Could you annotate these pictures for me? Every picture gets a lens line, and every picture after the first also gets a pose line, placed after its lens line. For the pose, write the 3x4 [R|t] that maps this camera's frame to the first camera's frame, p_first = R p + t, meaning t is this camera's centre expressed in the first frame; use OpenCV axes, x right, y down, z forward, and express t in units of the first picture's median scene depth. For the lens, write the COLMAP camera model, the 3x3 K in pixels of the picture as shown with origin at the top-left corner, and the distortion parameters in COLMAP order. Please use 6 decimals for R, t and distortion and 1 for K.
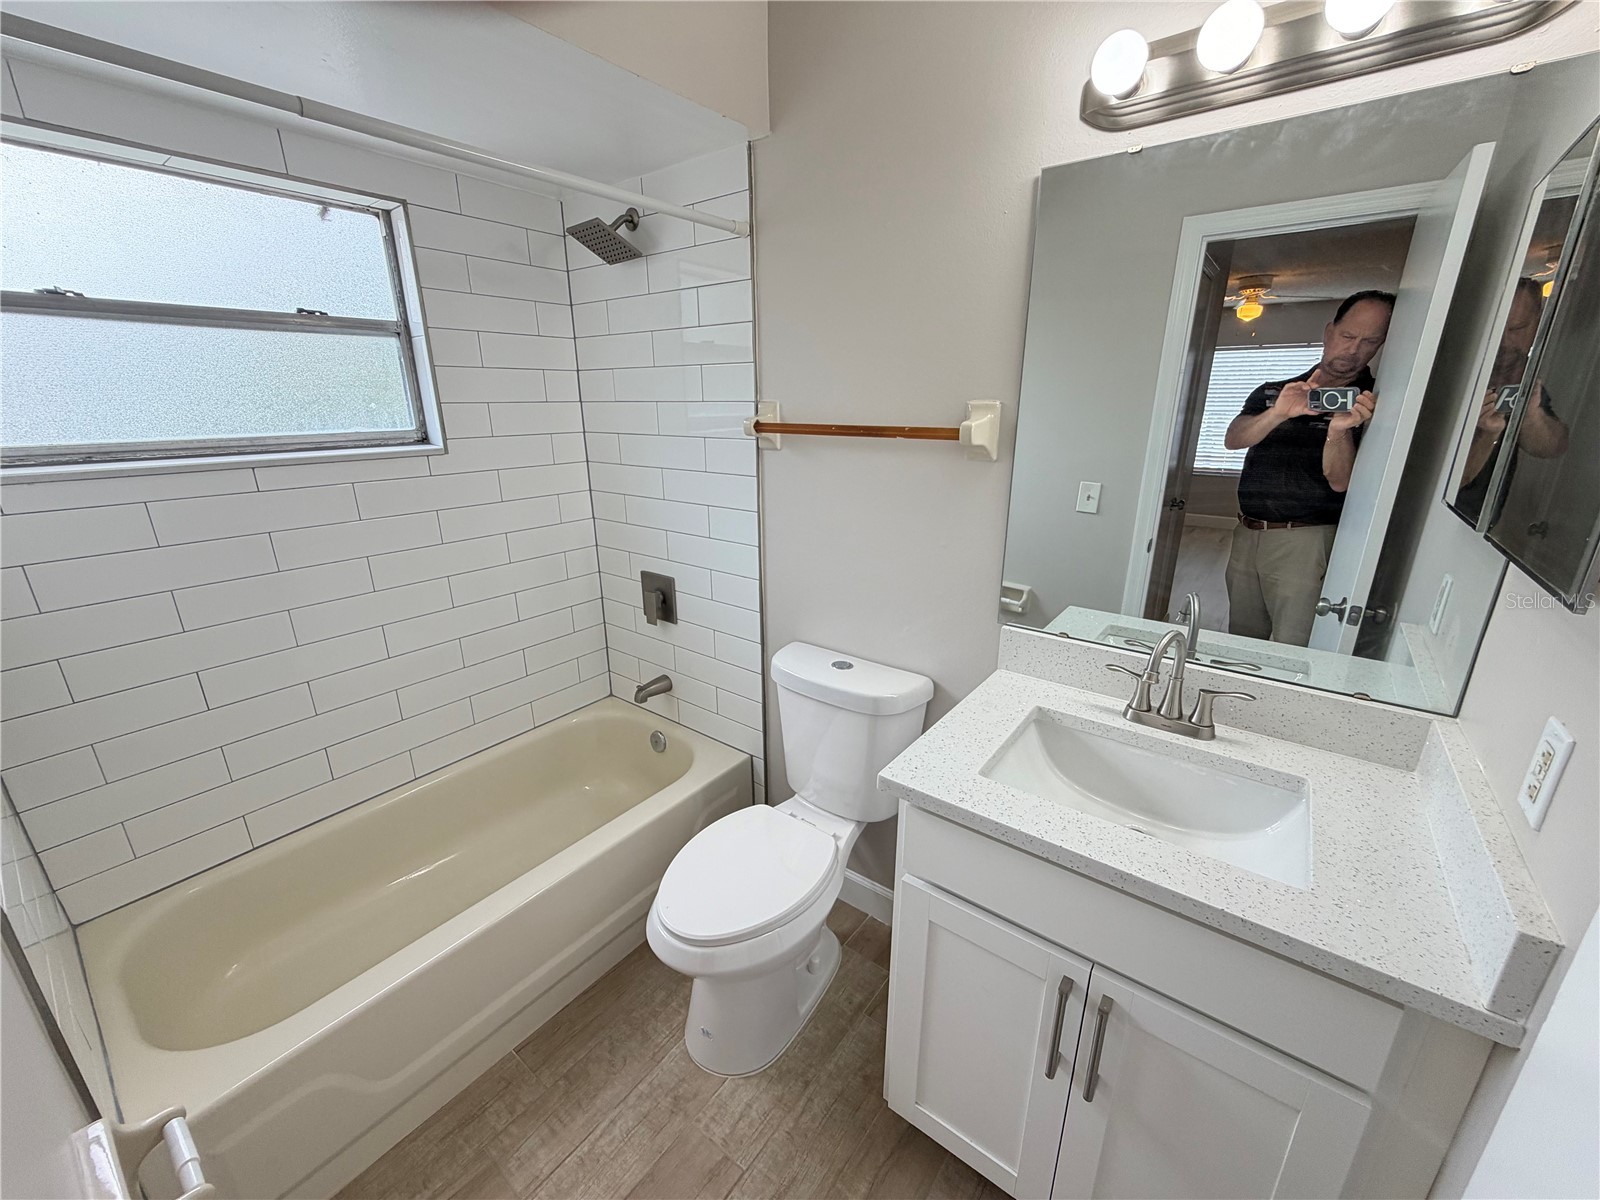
lens RADIAL K [[636.5, 0, 797.9], [0, 636.5, 597.9], [0, 0, 1]] dist [-0.002678, 0.000260]
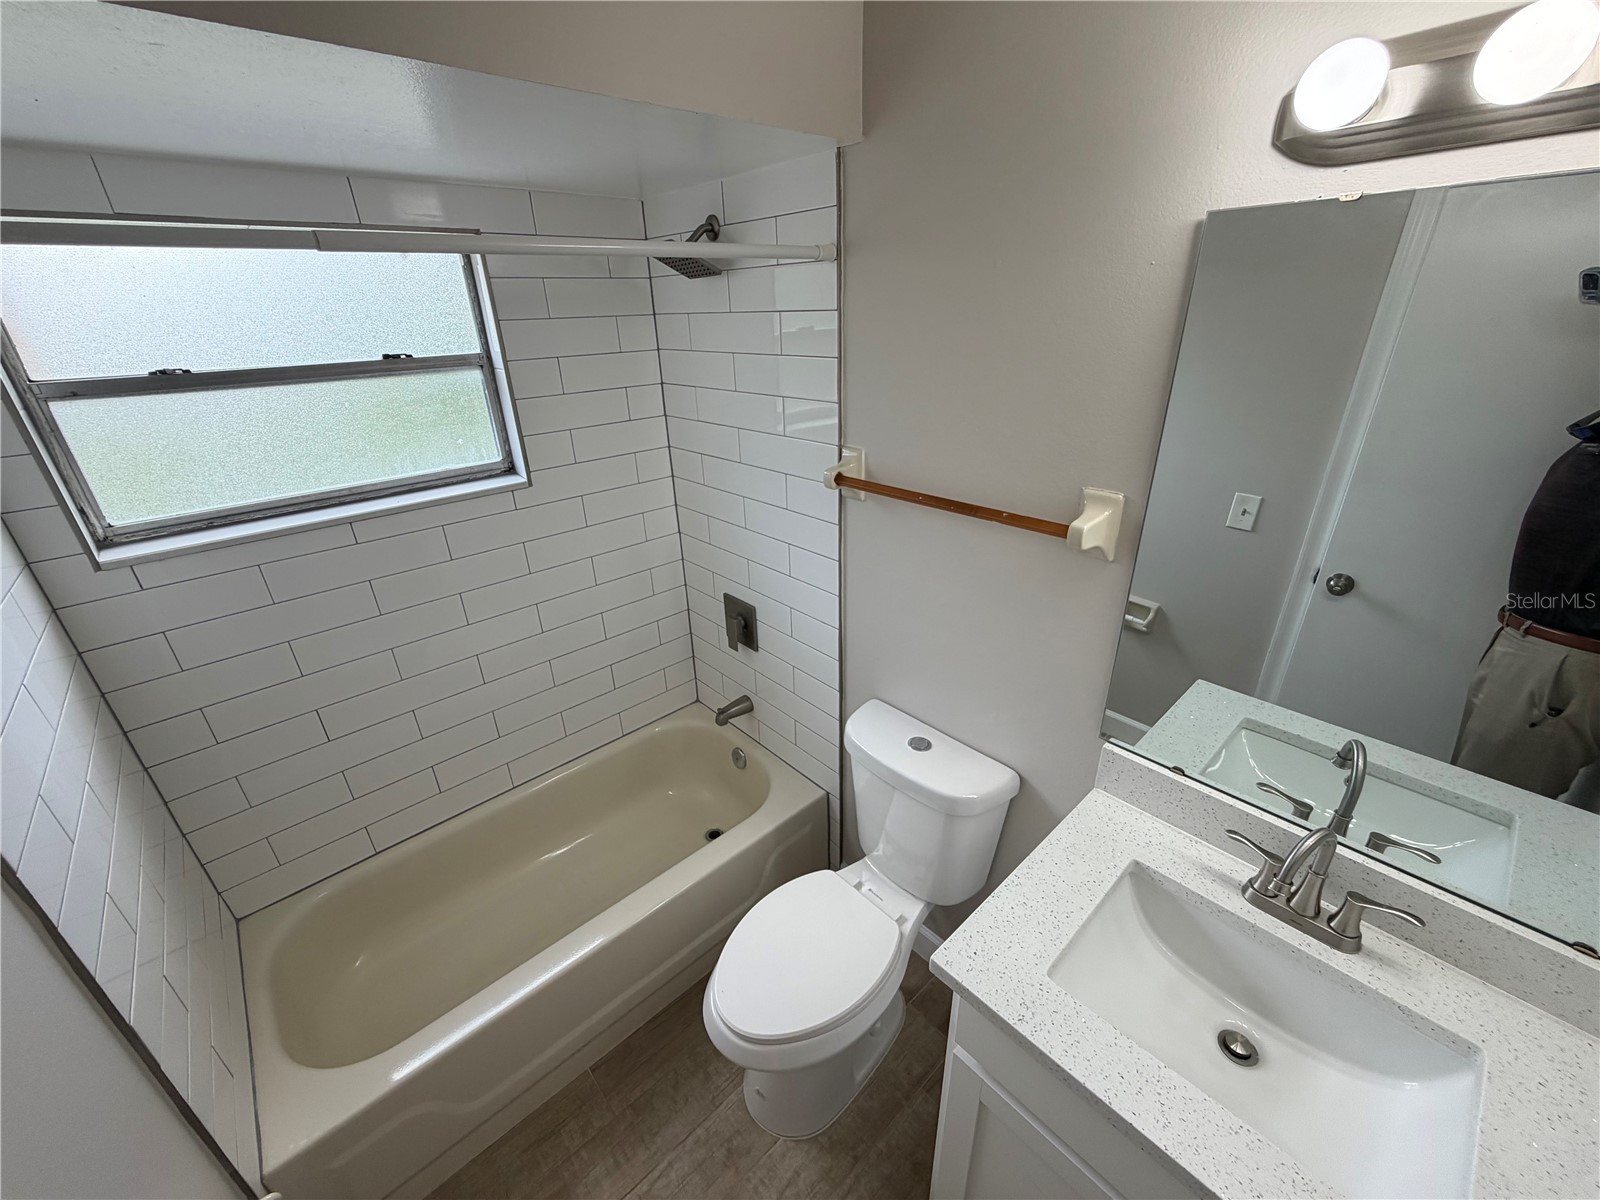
lens RADIAL K [[636.5, 0, 798.3], [0, 636.5, 595.9], [0, 0, 1]] dist [-0.002678, 0.000260]
pose [[0.983399, 0.052903, -0.173572, 0.047916], [-0.030661, 0.991247, 0.128411, -0.233726], [0.178846, -0.120957, 0.976414, 0.097580]]
